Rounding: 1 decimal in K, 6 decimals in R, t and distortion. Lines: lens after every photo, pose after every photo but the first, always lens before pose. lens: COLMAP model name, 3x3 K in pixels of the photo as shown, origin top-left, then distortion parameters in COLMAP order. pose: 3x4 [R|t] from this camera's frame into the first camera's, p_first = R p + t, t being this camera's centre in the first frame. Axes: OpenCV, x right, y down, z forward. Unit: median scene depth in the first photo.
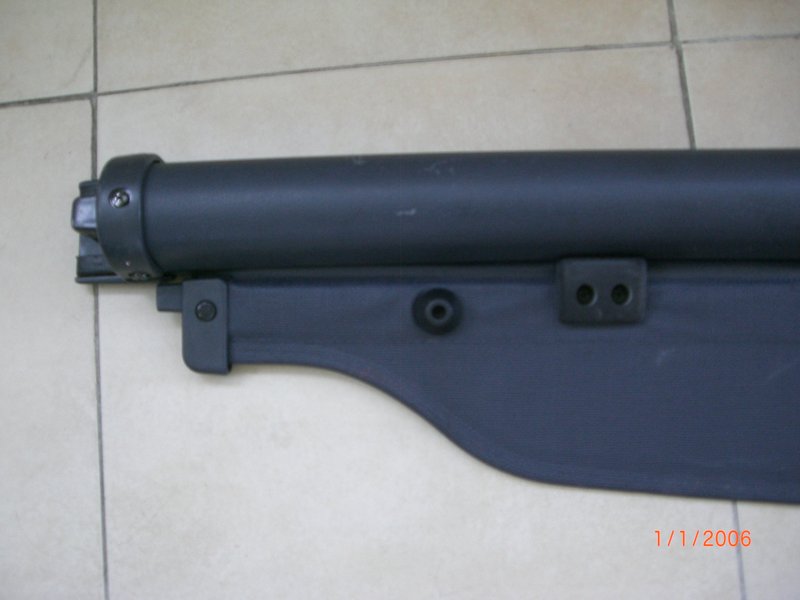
lens RADIAL K [[871.2, 0, 400.0], [0, 871.2, 300.0], [0, 0, 1]] dist [-0.215081, 0.228541]
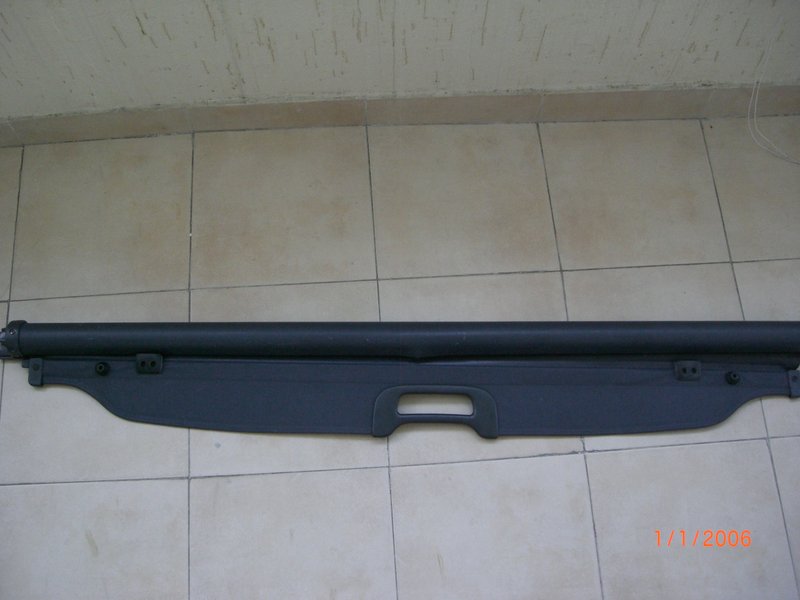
lens RADIAL K [[871.2, 0, 400.0], [0, 871.2, 300.0], [0, 0, 1]] dist [-0.215081, 0.228541]
pose [[0.997581, 0.022813, 0.065656, 0.931130], [-0.009042, 0.979169, -0.202847, 0.393498], [-0.068916, 0.201762, 0.977007, -2.270740]]
